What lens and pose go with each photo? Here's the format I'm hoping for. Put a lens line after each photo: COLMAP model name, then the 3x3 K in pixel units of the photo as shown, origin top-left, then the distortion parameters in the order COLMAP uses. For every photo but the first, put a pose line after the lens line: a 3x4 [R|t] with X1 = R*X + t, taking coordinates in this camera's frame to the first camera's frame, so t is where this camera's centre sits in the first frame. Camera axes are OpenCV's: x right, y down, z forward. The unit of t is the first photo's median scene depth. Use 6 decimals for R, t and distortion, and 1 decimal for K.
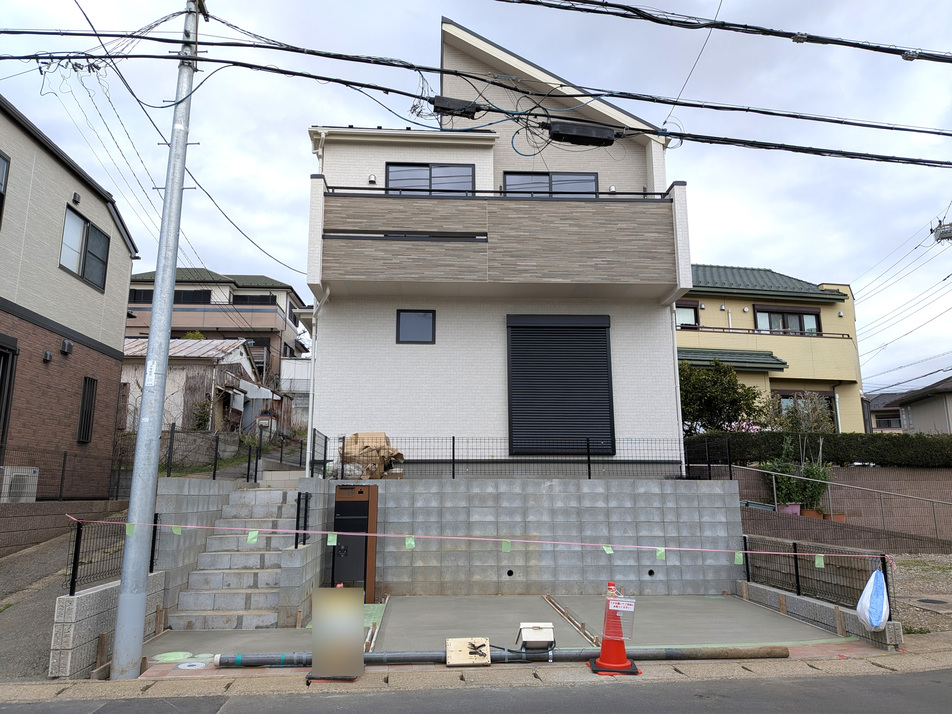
lens RADIAL K [[679.6, 0, 469.9], [0, 679.6, 340.0], [0, 0, 1]] dist [0.038954, -0.042204]
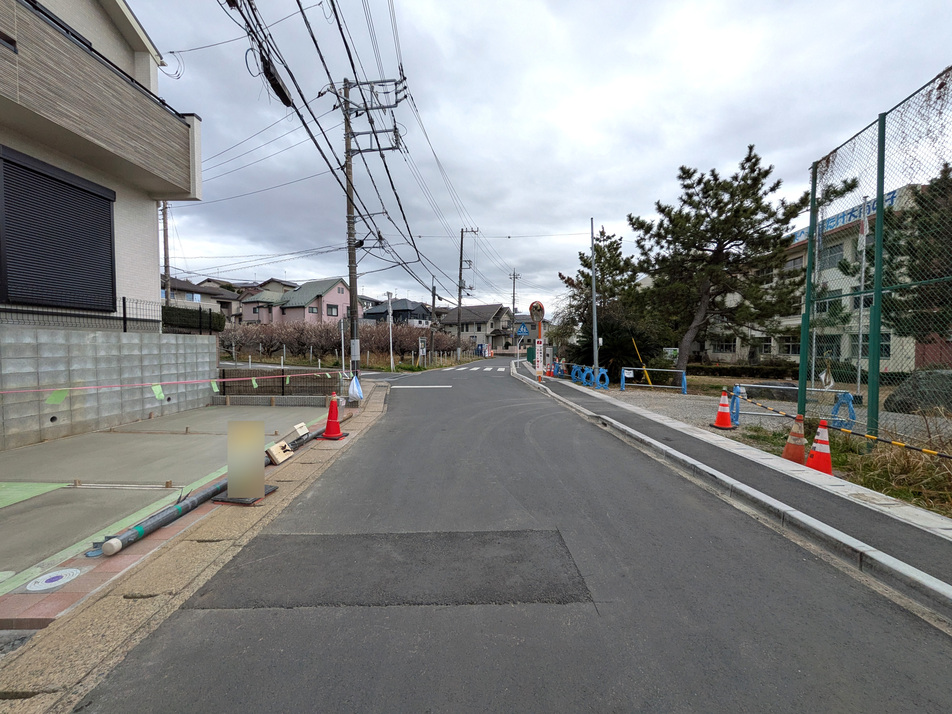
lens RADIAL K [[377.3, 0, 483.6], [0, 377.3, 357.6], [0, 0, 1]] dist [-0.005622, 0.001324]
pose [[0.057178, -0.034939, 0.997752, -0.451077], [-0.221000, 0.974151, 0.046778, 0.079327], [-0.973596, -0.223178, 0.047978, 0.353290]]
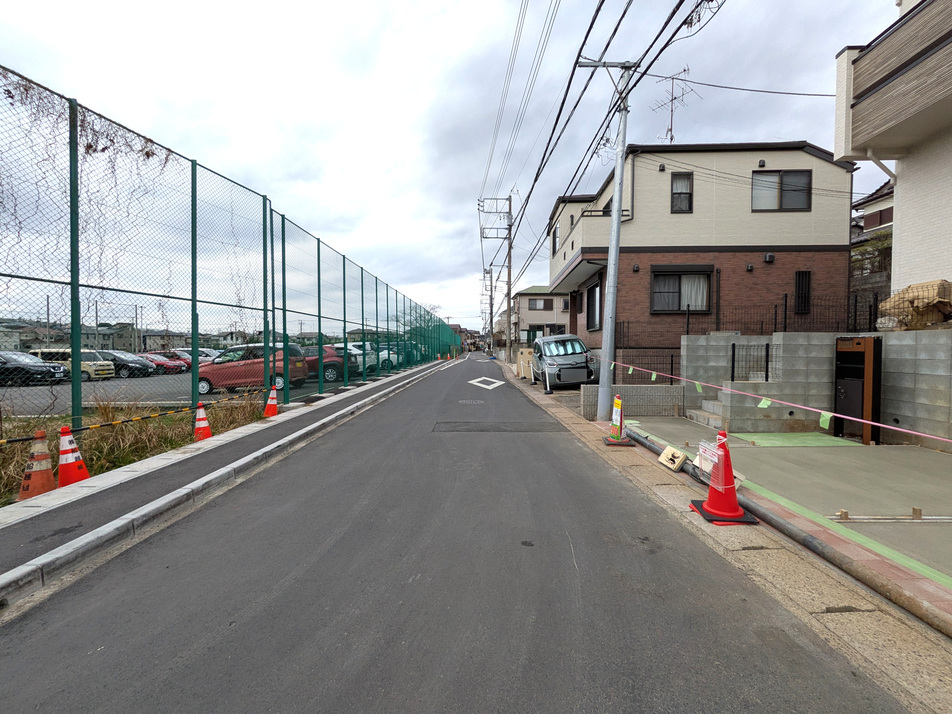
lens RADIAL K [[377.3, 0, 478.6], [0, 377.3, 357.3], [0, 0, 1]] dist [-0.005622, 0.001324]
pose [[-0.103644, 0.029411, -0.994179, 0.456687], [0.214031, 0.976805, 0.006584, 0.105547], [0.971313, -0.212103, -0.107535, 0.448247]]
